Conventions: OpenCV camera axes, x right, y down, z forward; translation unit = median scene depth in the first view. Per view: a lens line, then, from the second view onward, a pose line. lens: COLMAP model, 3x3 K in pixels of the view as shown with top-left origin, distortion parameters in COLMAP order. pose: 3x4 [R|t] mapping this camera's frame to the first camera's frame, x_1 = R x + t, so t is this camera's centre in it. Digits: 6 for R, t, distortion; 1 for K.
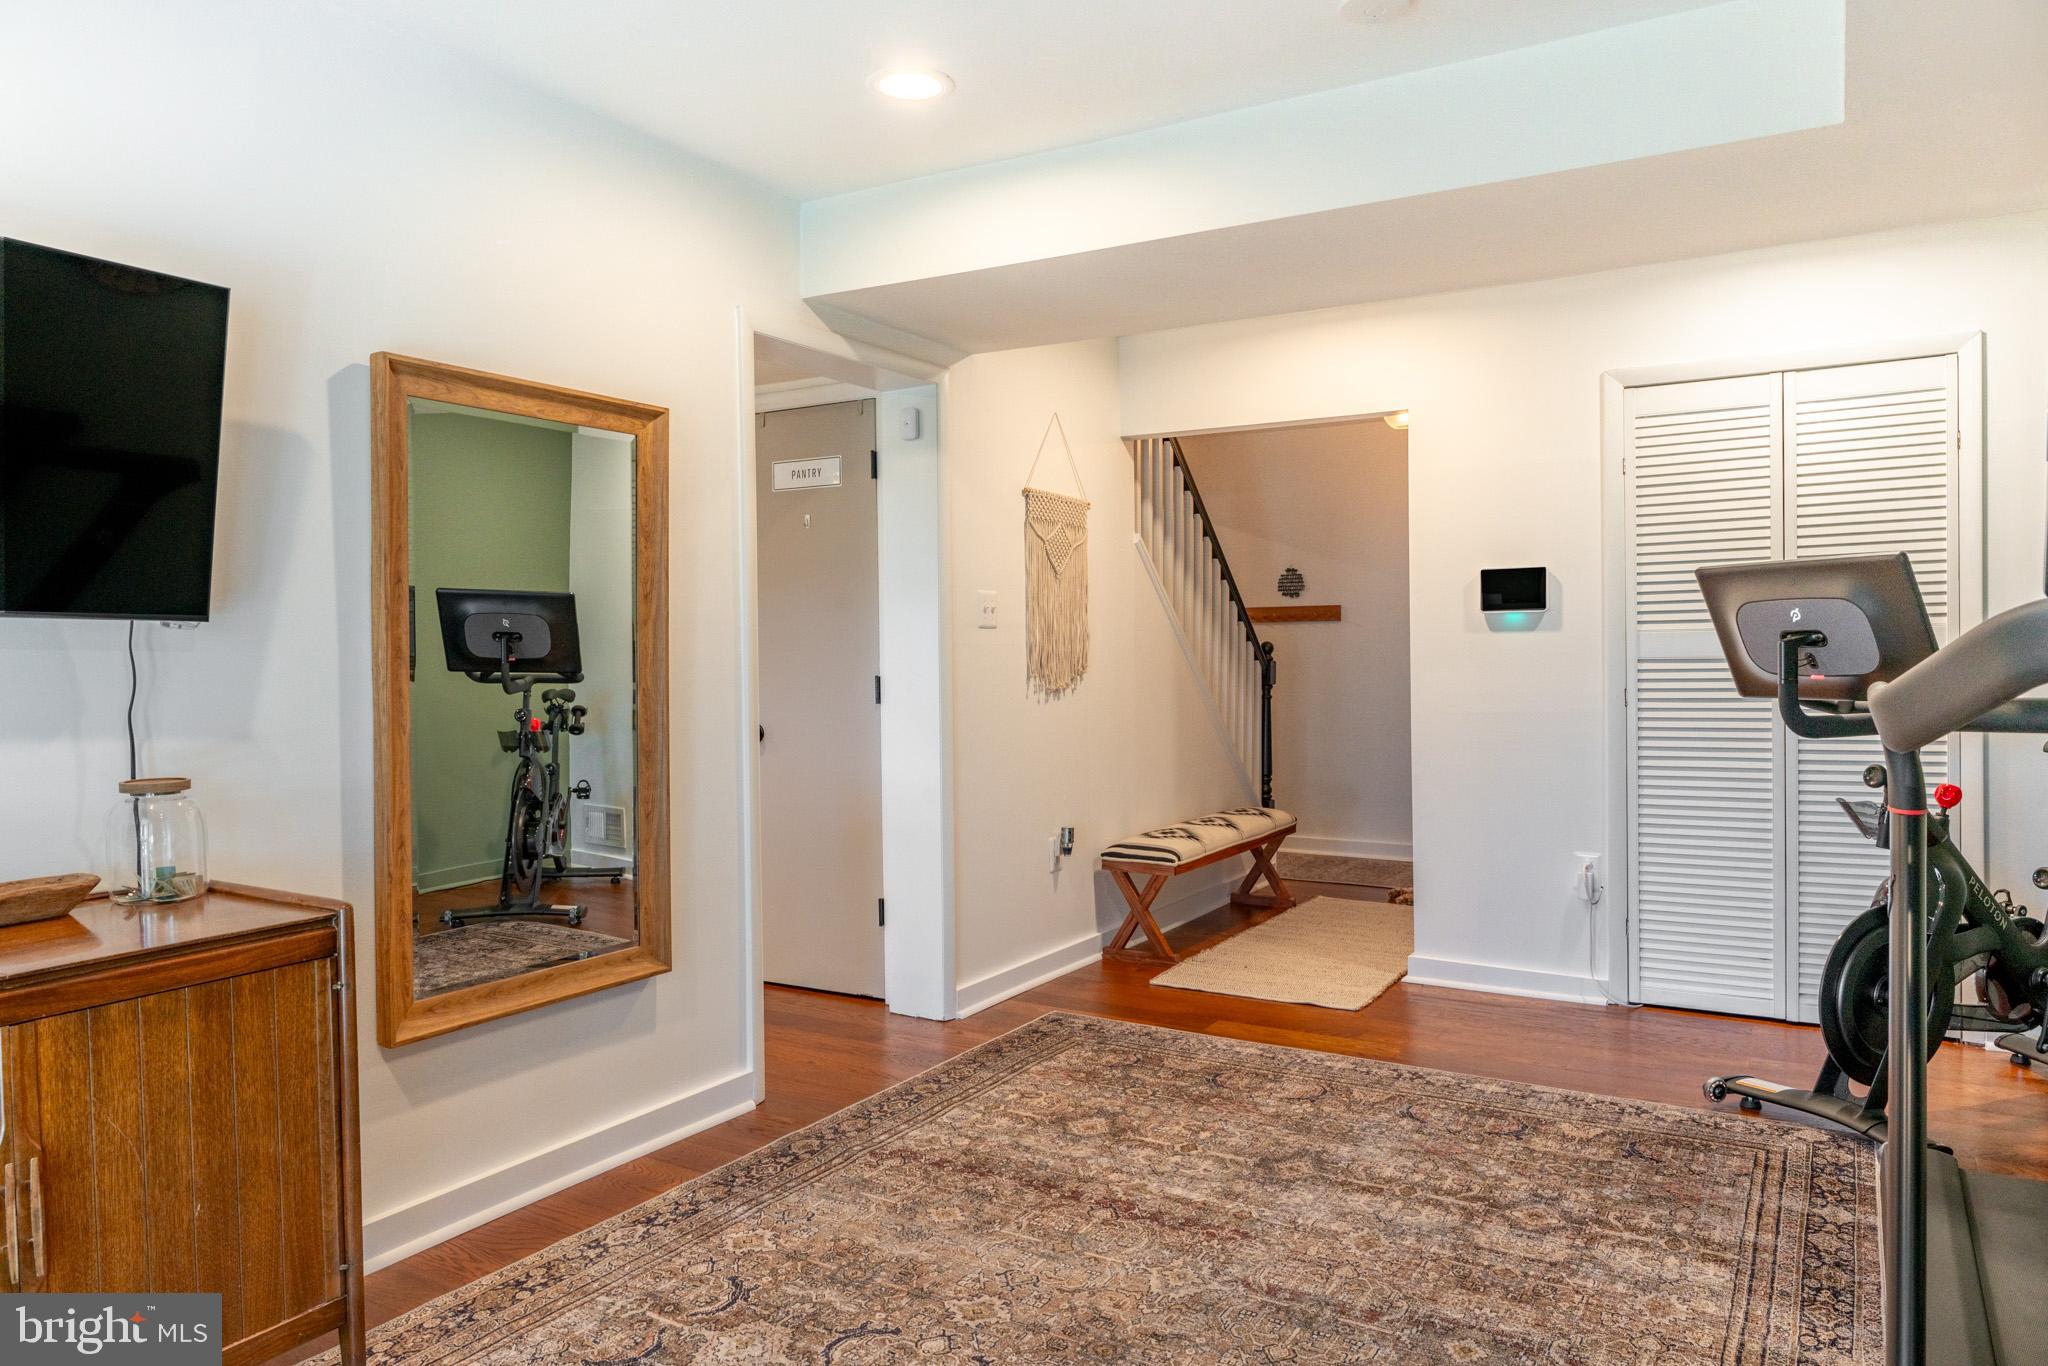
lens RADIAL K [[1383.2, 0, 1024.0], [0, 1383.2, 683.0], [0, 0, 1]] dist [-0.000720, -0.000875]
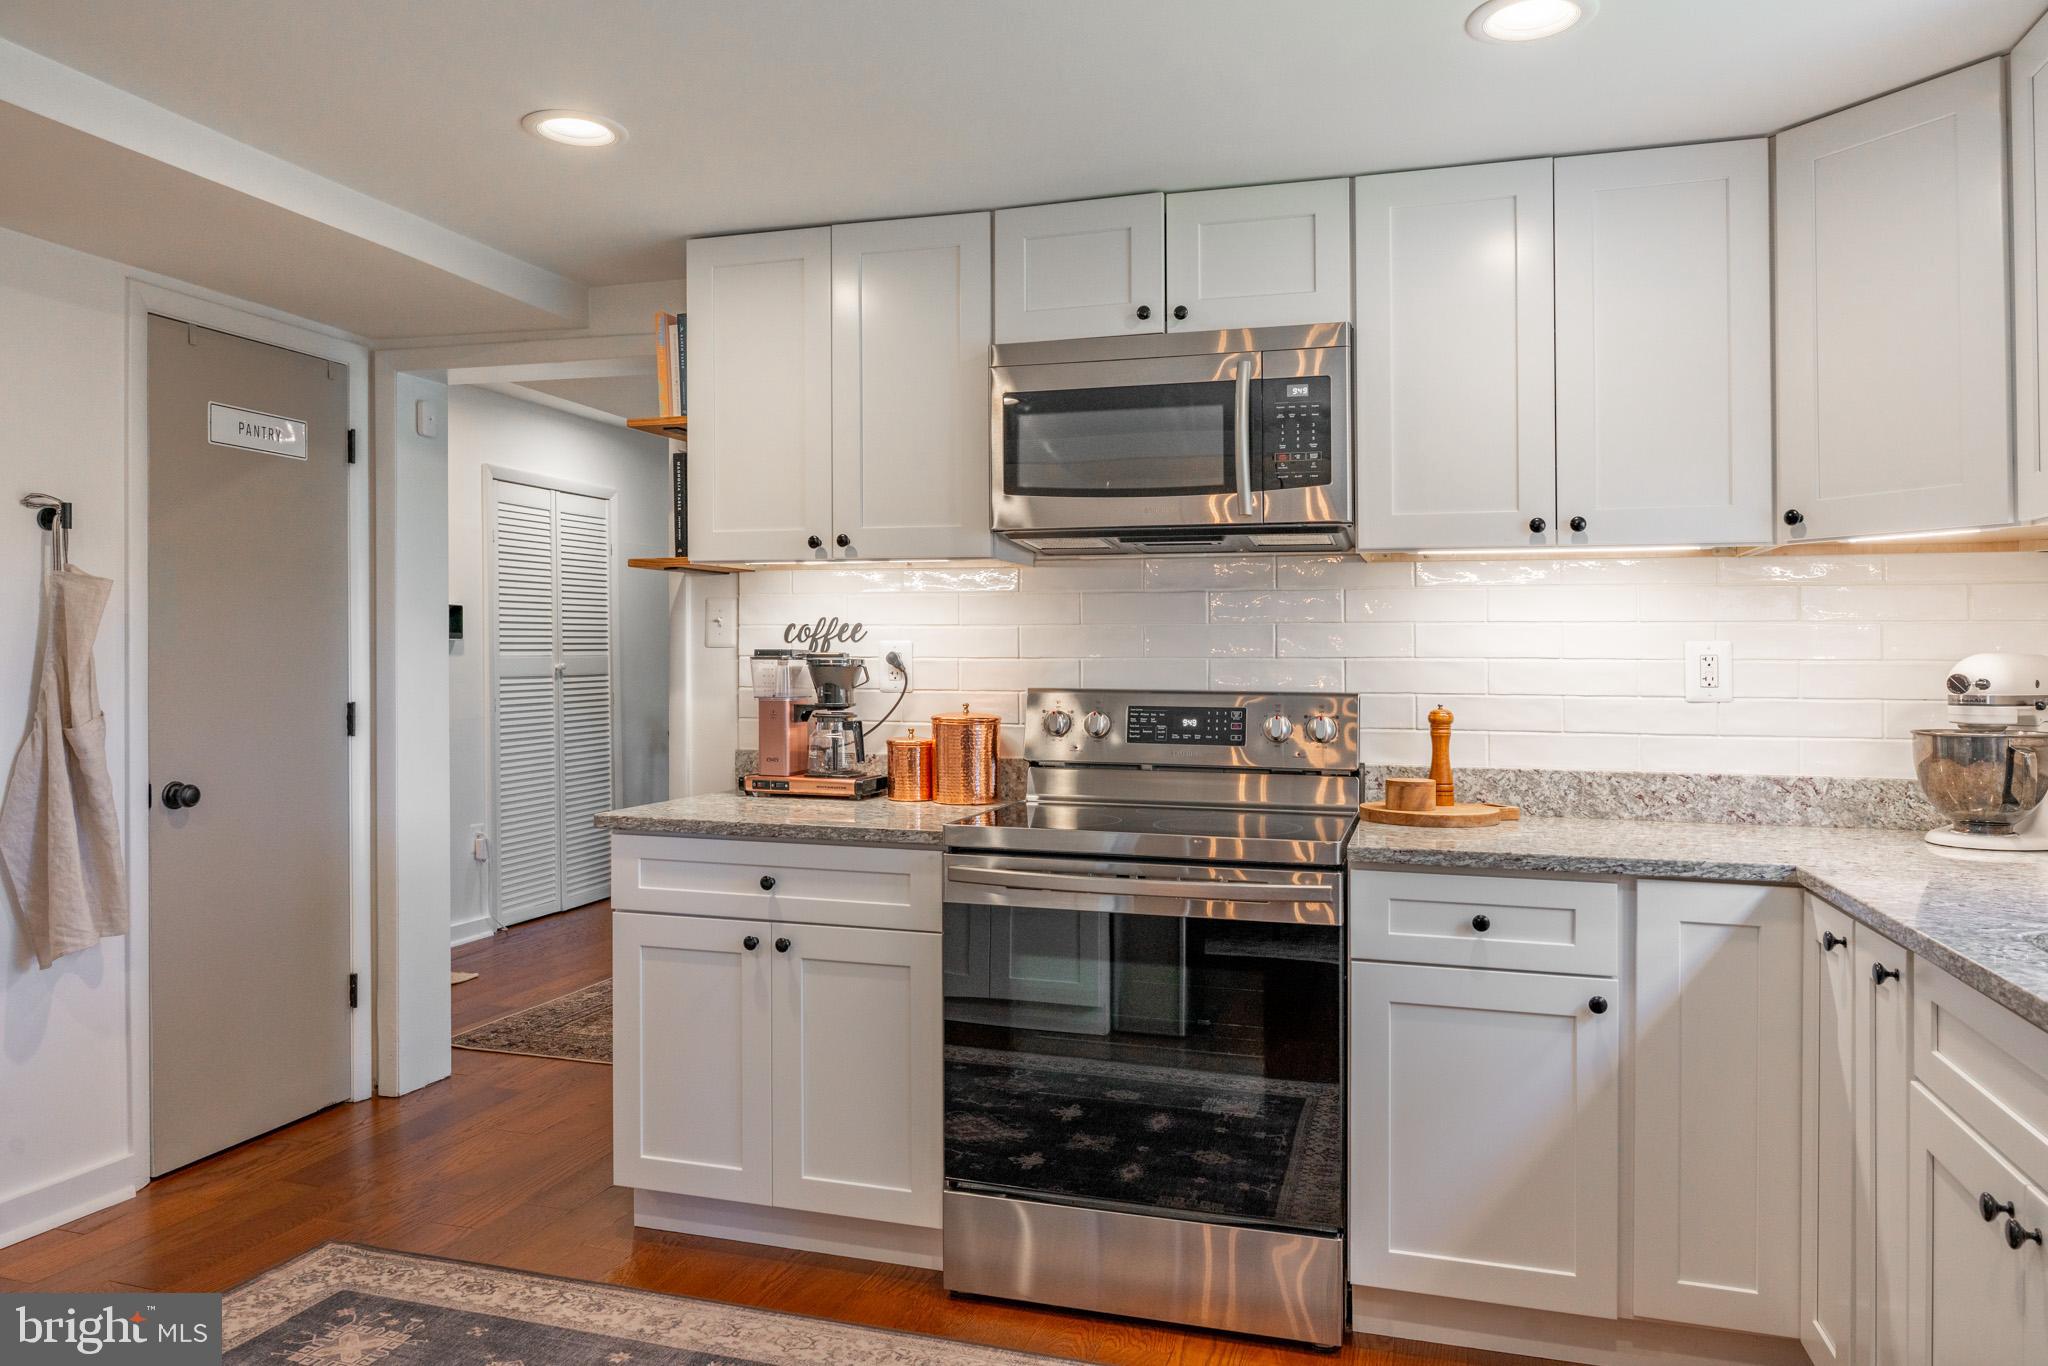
lens RADIAL K [[1383.2, 0, 1024.0], [0, 1383.2, 683.0], [0, 0, 1]] dist [-0.000720, -0.000875]
pose [[-0.241963, -0.008913, 0.970245, -0.998475], [0.019404, 0.999713, 0.014023, -0.020781], [-0.970091, 0.022220, -0.241721, 0.808961]]
